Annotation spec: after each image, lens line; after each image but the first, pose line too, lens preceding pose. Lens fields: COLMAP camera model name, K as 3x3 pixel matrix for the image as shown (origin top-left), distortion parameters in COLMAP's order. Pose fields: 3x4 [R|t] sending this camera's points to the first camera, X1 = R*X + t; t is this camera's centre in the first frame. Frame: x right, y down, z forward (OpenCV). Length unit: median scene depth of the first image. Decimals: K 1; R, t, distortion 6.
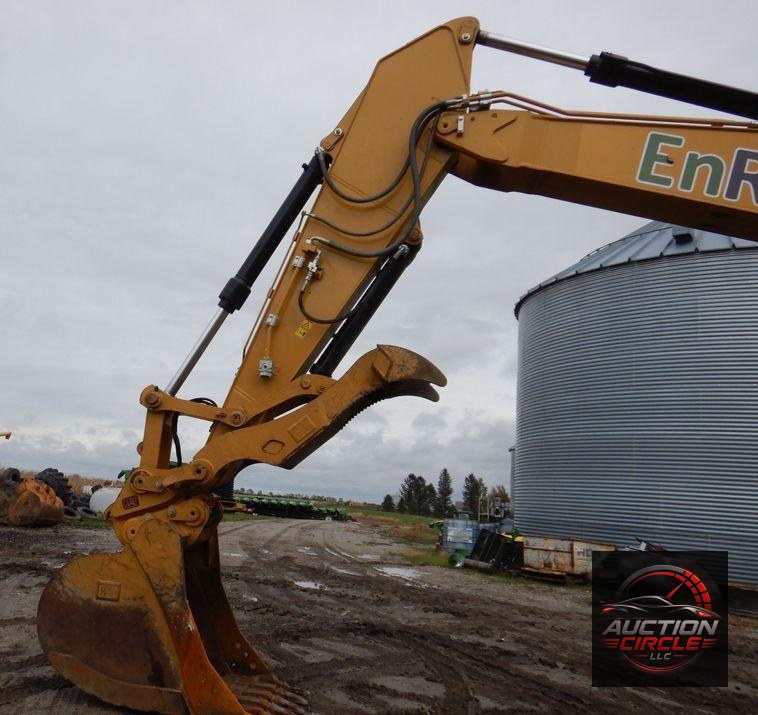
lens RADIAL K [[719.1, 0, 252.0], [0, 719.1, 384.2], [0, 0, 1]] dist [0.007710, 0.000000]
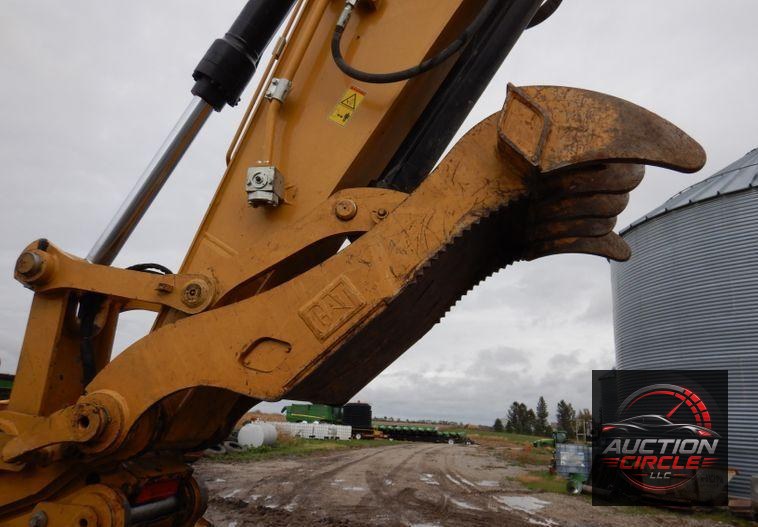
lens RADIAL K [[539.9, 0, 380.8], [0, 539.9, 286.4], [0, 0, 1]] dist [0.020576, -0.012238]
pose [[0.999318, -0.034245, -0.013804, 0.083233], [0.032823, 0.995159, -0.092635, 0.065352], [0.016910, 0.092119, 0.995604, 0.568484]]
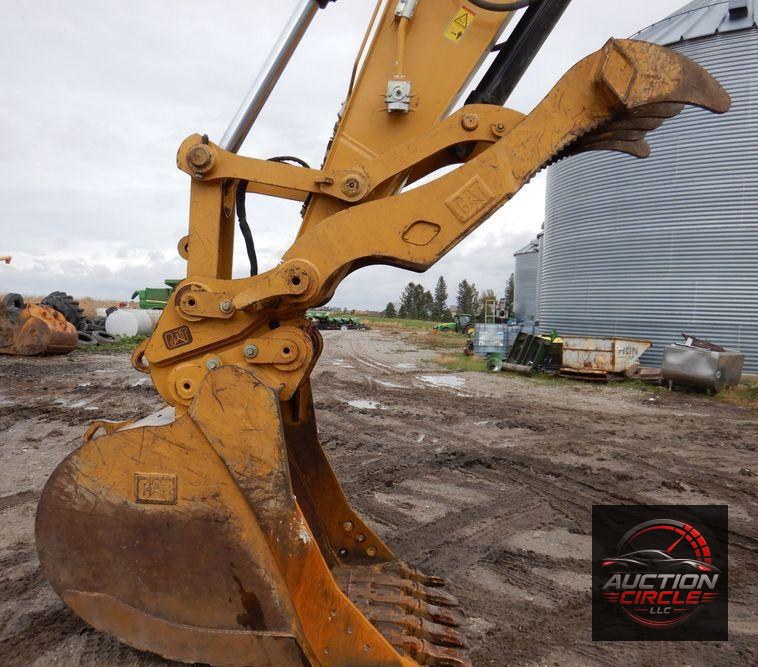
lens RADIAL K [[671.9, 0, 355.1], [0, 671.9, 357.1], [0, 0, 1]] dist [0.010059, -0.001915]
pose [[0.989467, -0.058424, 0.132442, -0.084308], [0.026999, 0.973363, 0.227673, 0.049002], [-0.142216, -0.221699, 0.964689, 0.376003]]
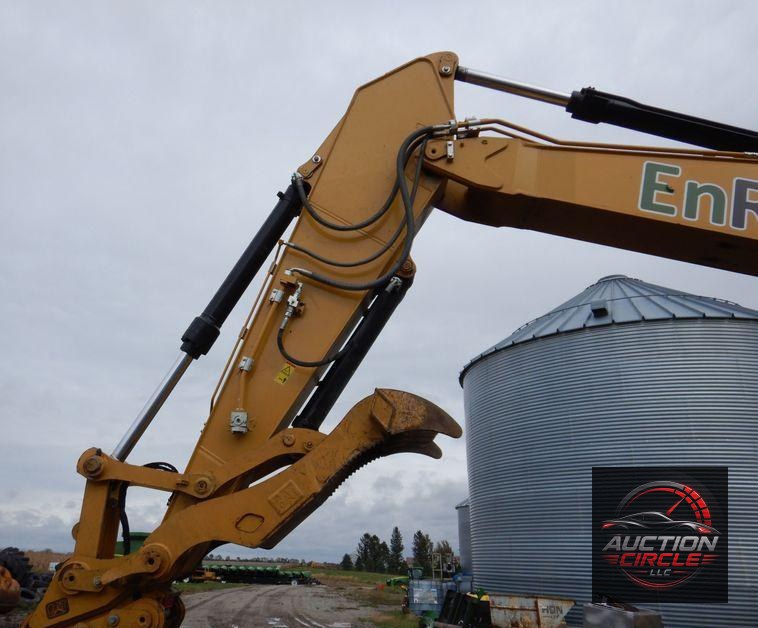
lens RADIAL K [[636.1, 0, 311.4], [0, 636.1, 338.2], [0, 0, 1]] dist [0.016702, -0.014141]
pose [[0.989835, -0.003003, 0.142189, -0.001471], [0.028334, 0.983900, -0.176462, 0.011618], [-0.139370, 0.178697, 0.973983, 0.233448]]
